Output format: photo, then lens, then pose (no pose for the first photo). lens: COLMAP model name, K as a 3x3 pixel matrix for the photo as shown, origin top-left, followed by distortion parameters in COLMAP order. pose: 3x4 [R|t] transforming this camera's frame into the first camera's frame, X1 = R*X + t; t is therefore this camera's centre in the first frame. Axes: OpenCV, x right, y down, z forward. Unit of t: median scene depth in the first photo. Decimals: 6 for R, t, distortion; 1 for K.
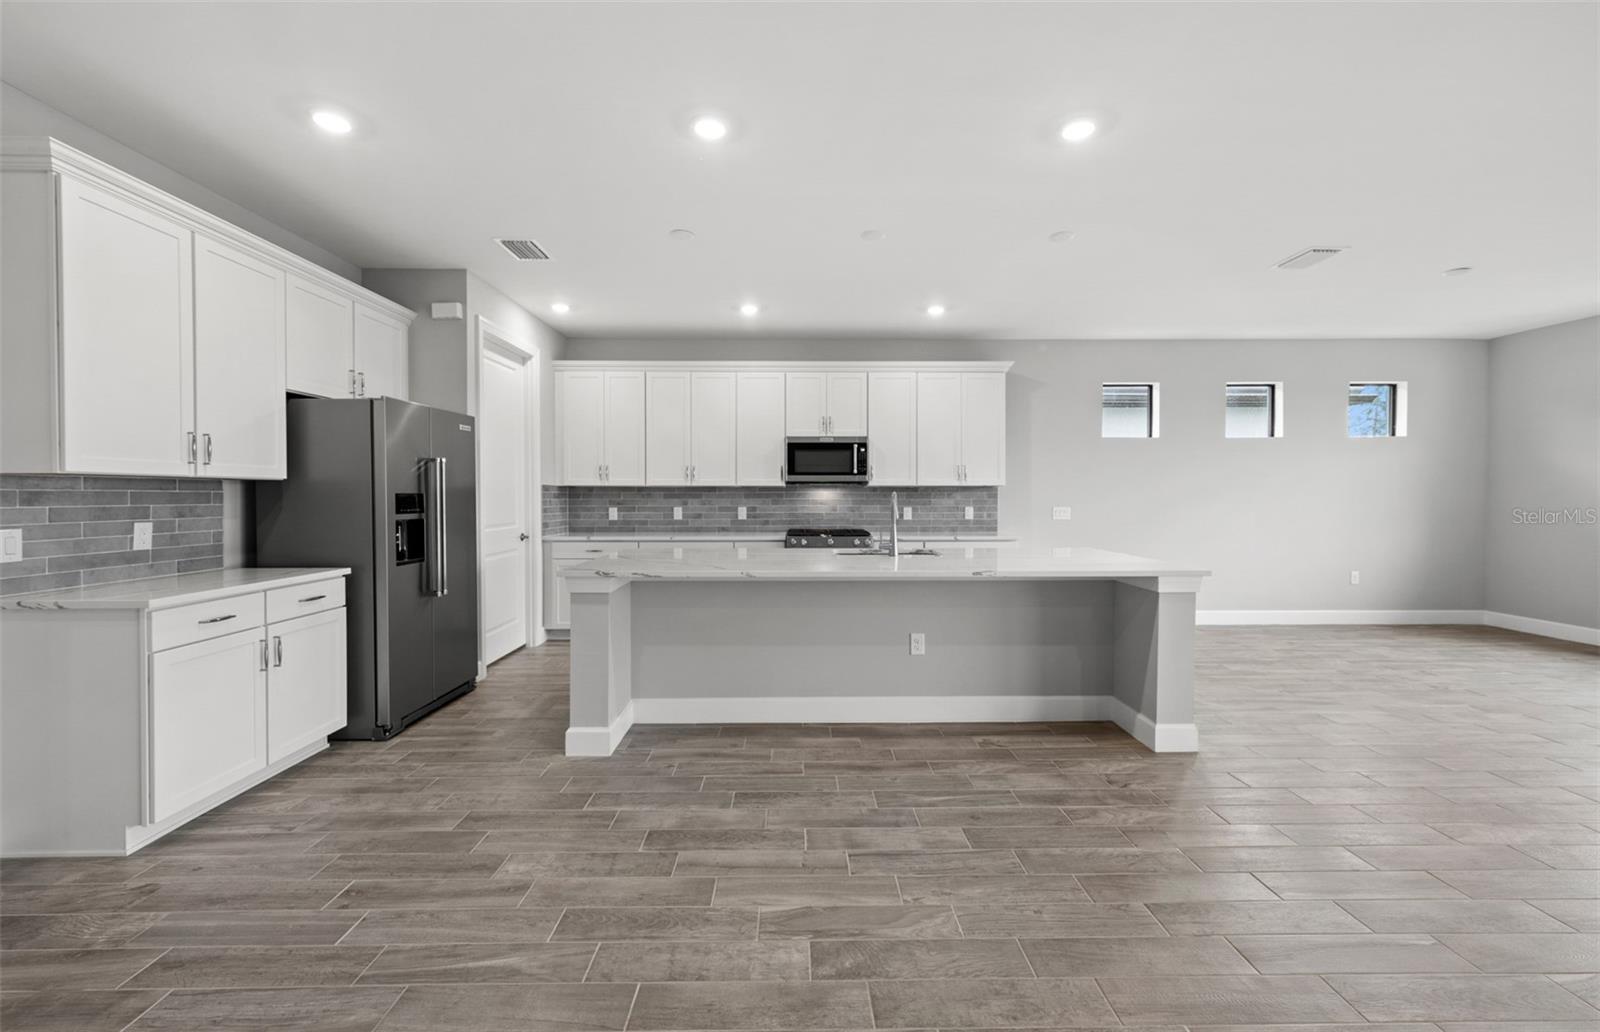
lens RADIAL K [[643.6, 0, 817.7], [0, 643.6, 504.1], [0, 0, 1]] dist [0.002194, 0.000270]
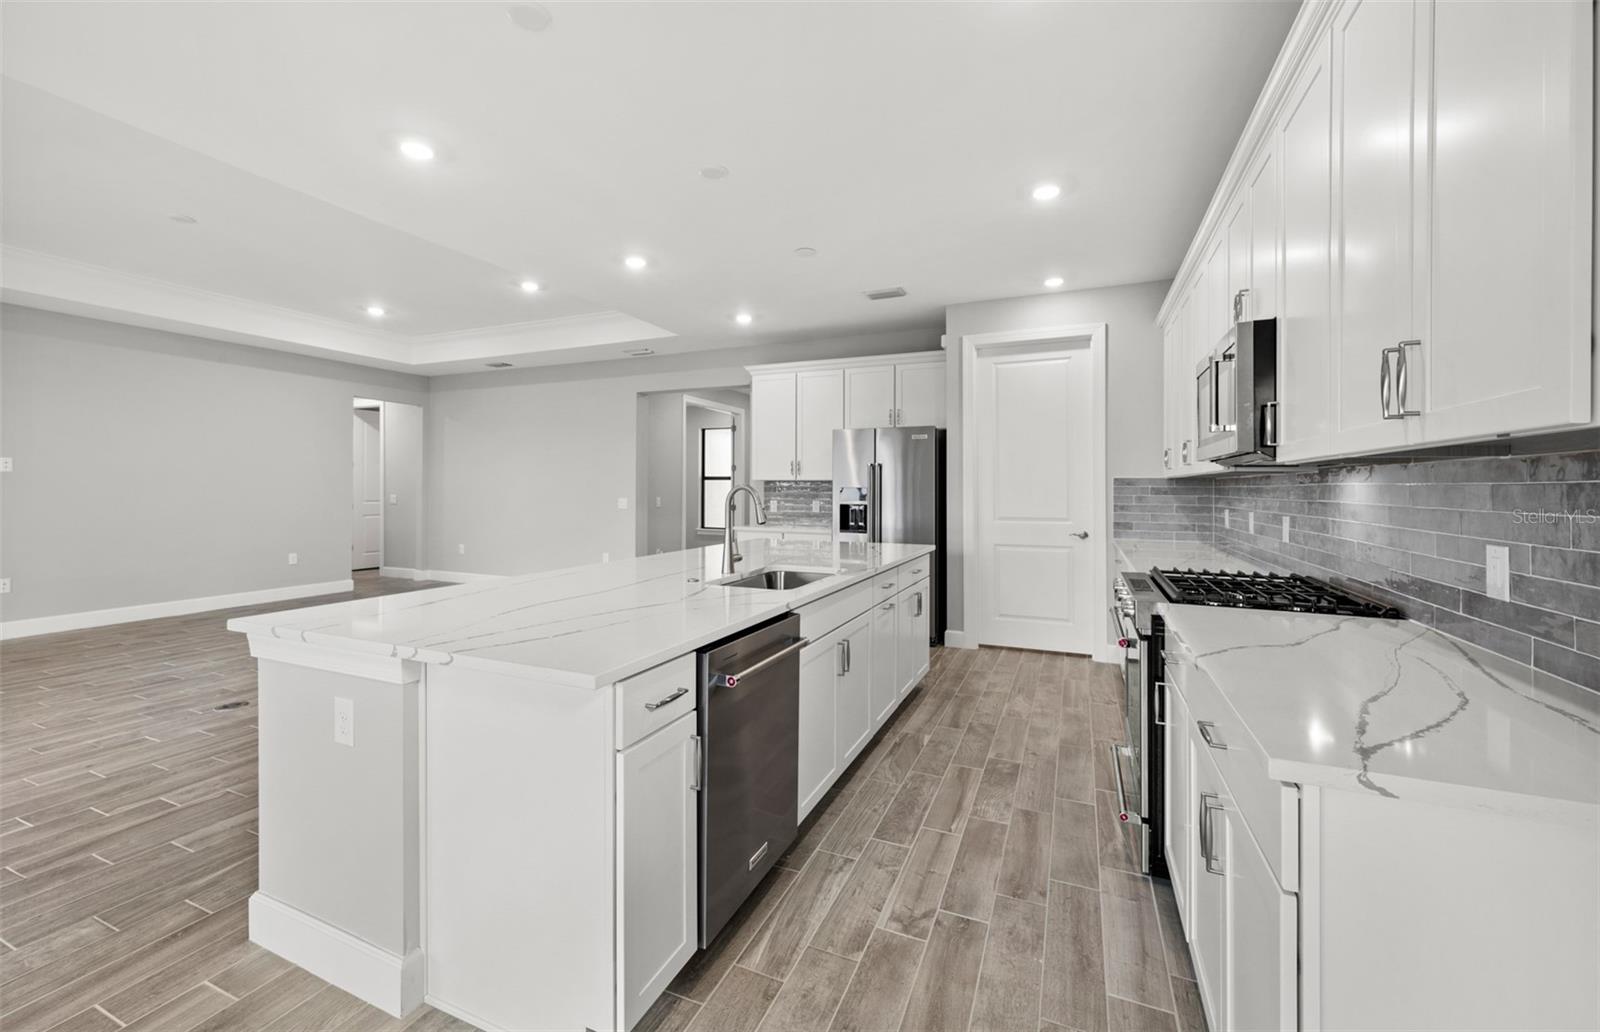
lens RADIAL K [[635.8, 0, 799.9], [0, 635.8, 487.6], [0, 0, 1]] dist [0.003433, 0.000394]
pose [[-0.420789, -0.002738, -0.907154, 0.764014], [-0.017265, 0.999838, 0.004991, -0.020874], [0.906994, 0.017762, -0.420769, 1.446170]]
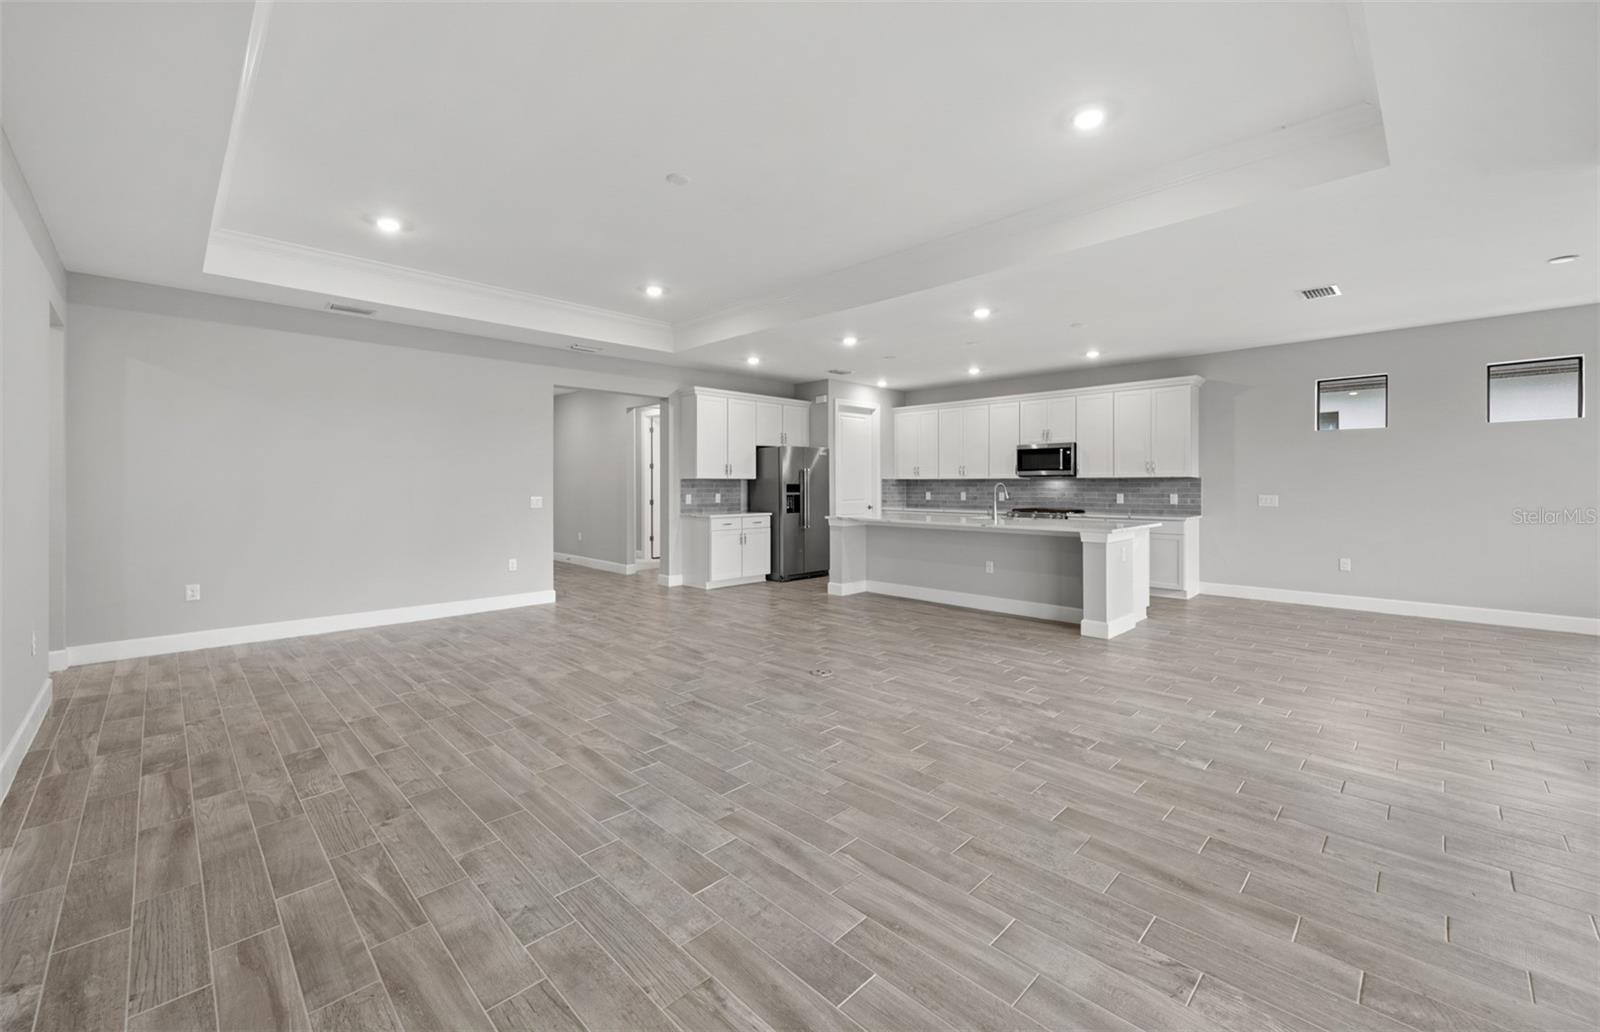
lens RADIAL K [[635.8, 0, 799.9], [0, 635.8, 487.6], [0, 0, 1]] dist [0.003433, 0.000394]
pose [[0.692949, 0.002971, -0.720981, 1.036969], [-0.009281, 0.999945, -0.004799, 0.007366], [0.720927, 0.010017, 0.692939, -0.598996]]
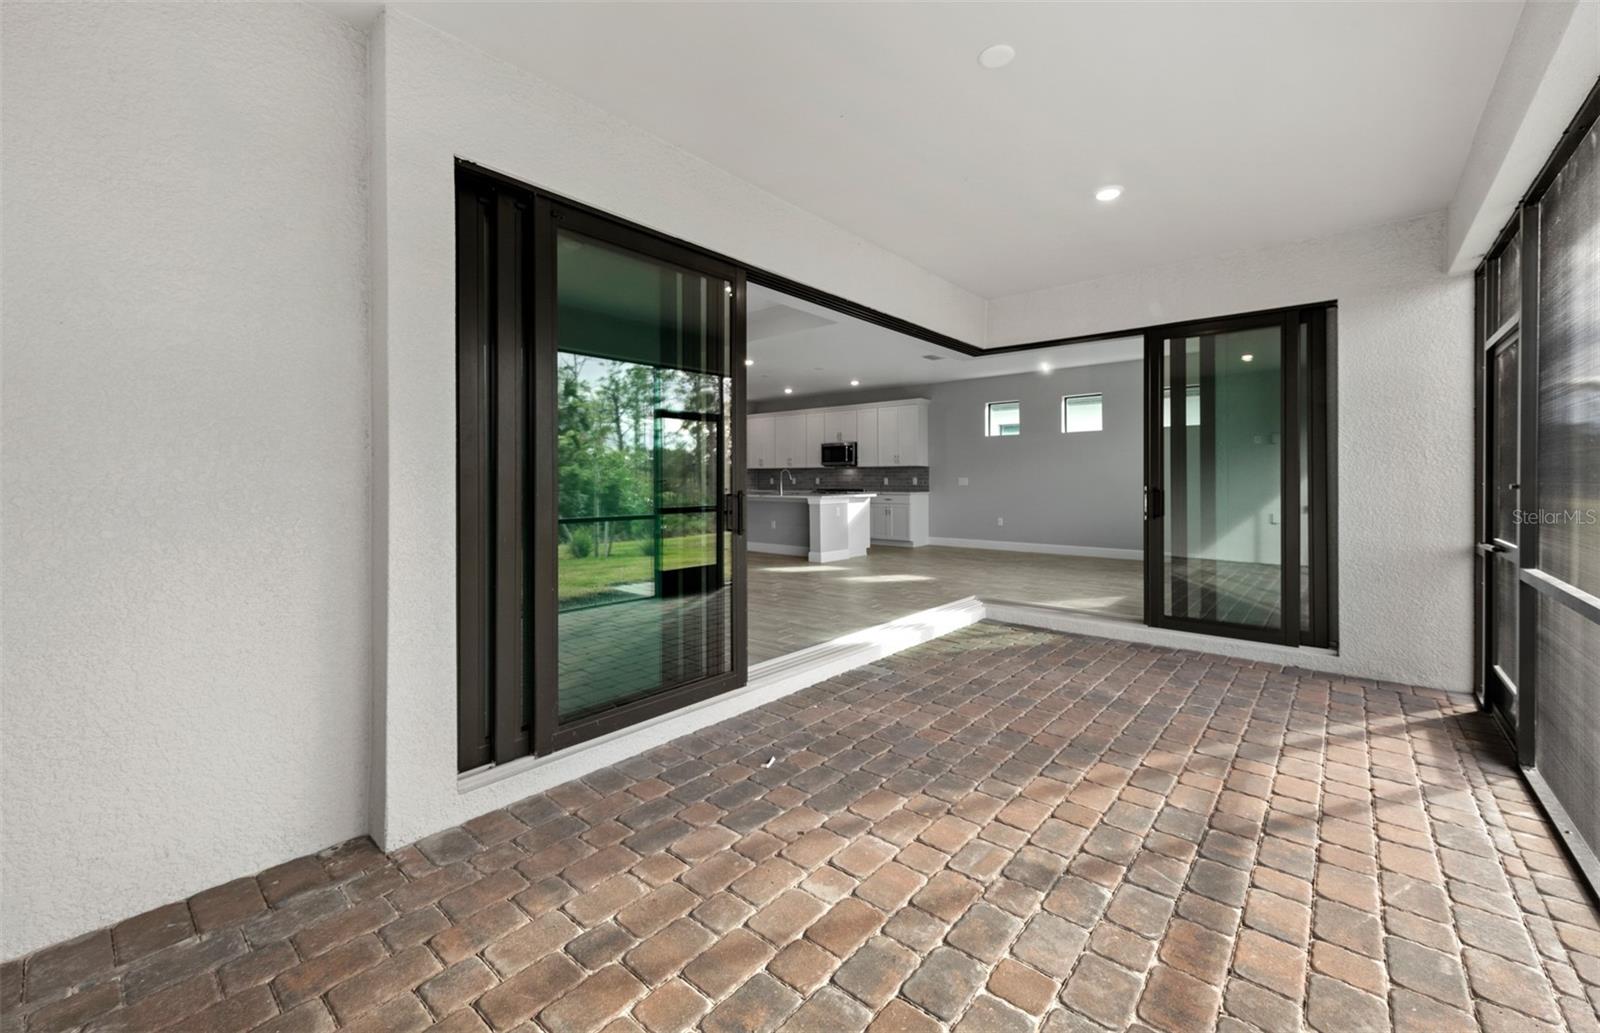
lens RADIAL K [[635.8, 0, 799.9], [0, 635.8, 488.1], [0, 0, 1]] dist [0.003433, 0.000394]
pose [[0.745026, 0.010184, -0.666958, 2.004771], [-0.007586, 0.999948, 0.006794, 0.040420], [0.666993, -0.000002, 0.745064, -0.934048]]
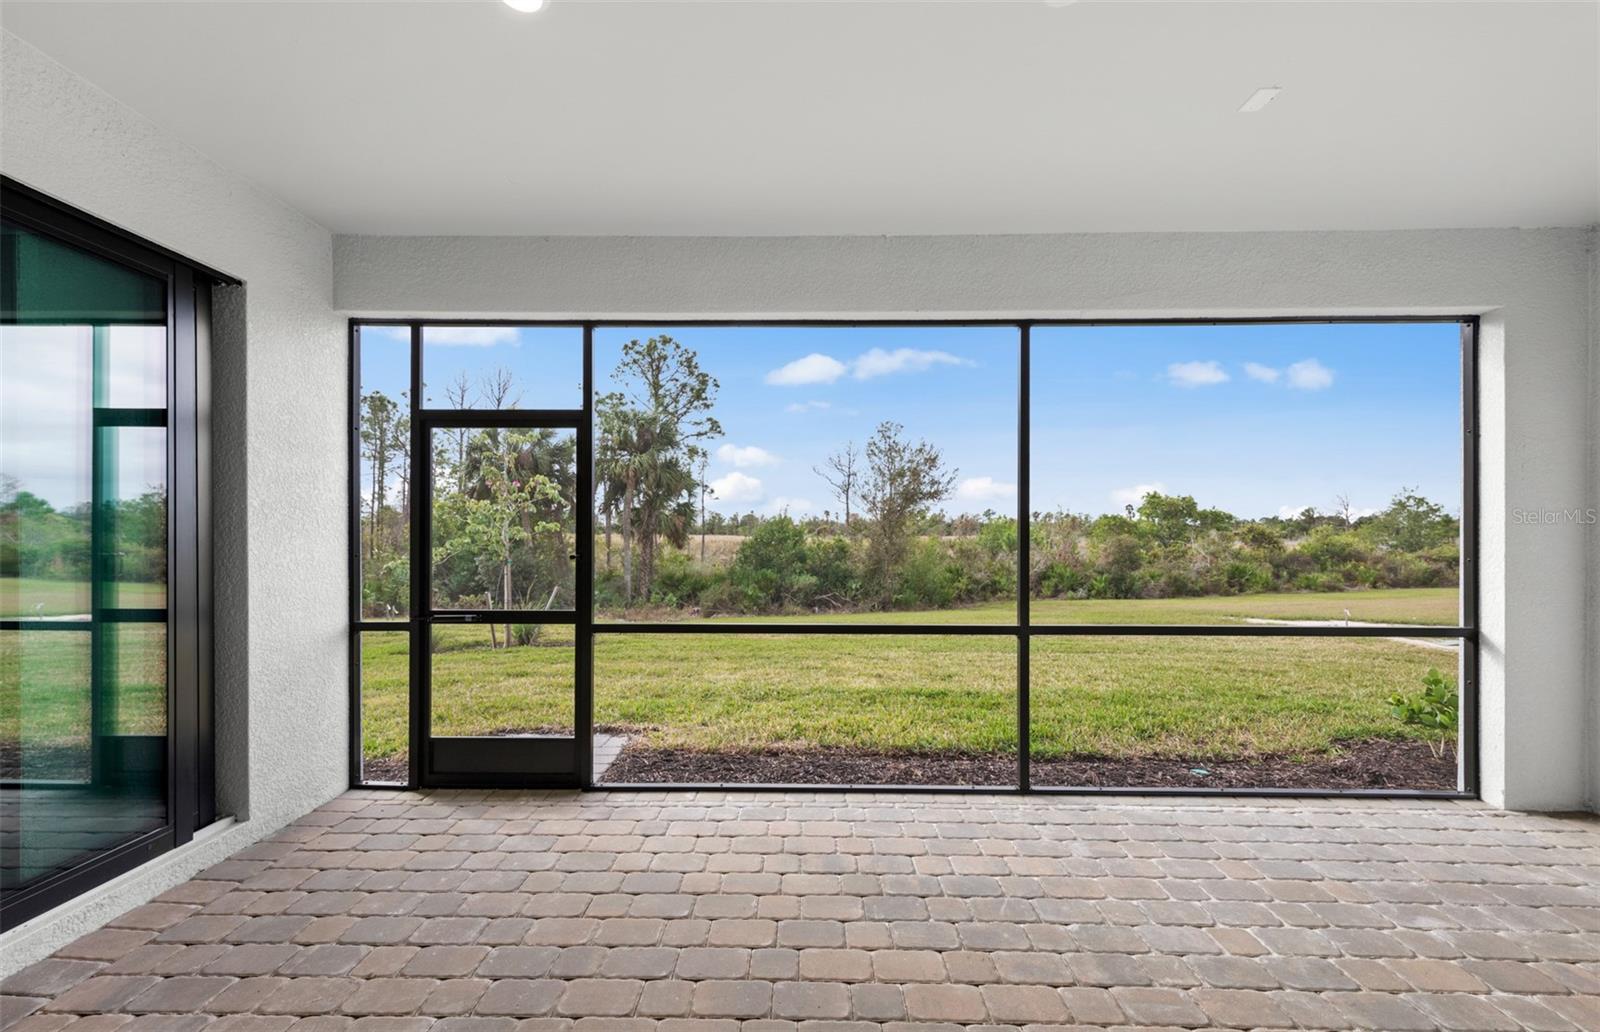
lens RADIAL K [[638.1, 0, 801.9], [0, 638.1, 533.3], [0, 0, 1]] dist [0.007457, -0.000014]
pose [[0.033876, -0.001187, 0.999425, 1.212455], [0.008367, 0.999965, 0.000904, 0.006300], [-0.999391, 0.008331, 0.033885, -0.111685]]
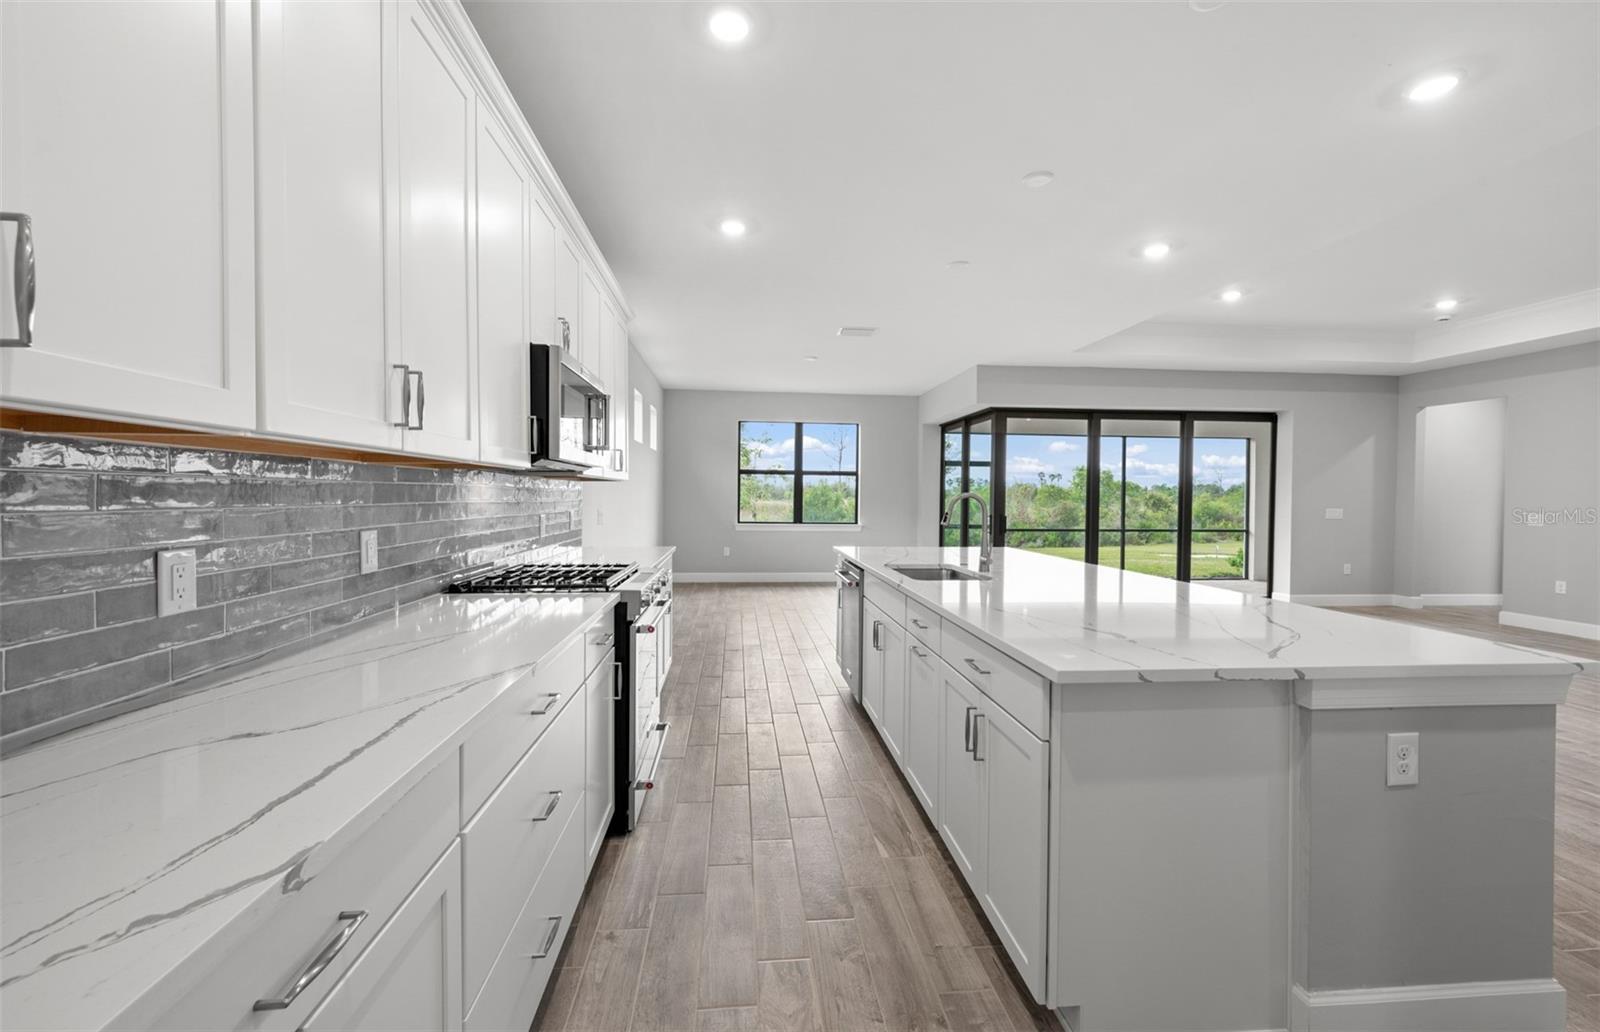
lens RADIAL K [[622.2, 0, 800.0], [0, 622.2, 516.0], [0, 0, 1]] dist [0.001578, -0.000107]
pose [[-0.075329, -0.032571, 0.996627, -0.693666], [0.002087, 0.999459, 0.032821, -0.018282], [-0.997157, 0.004552, -0.075221, 1.365092]]
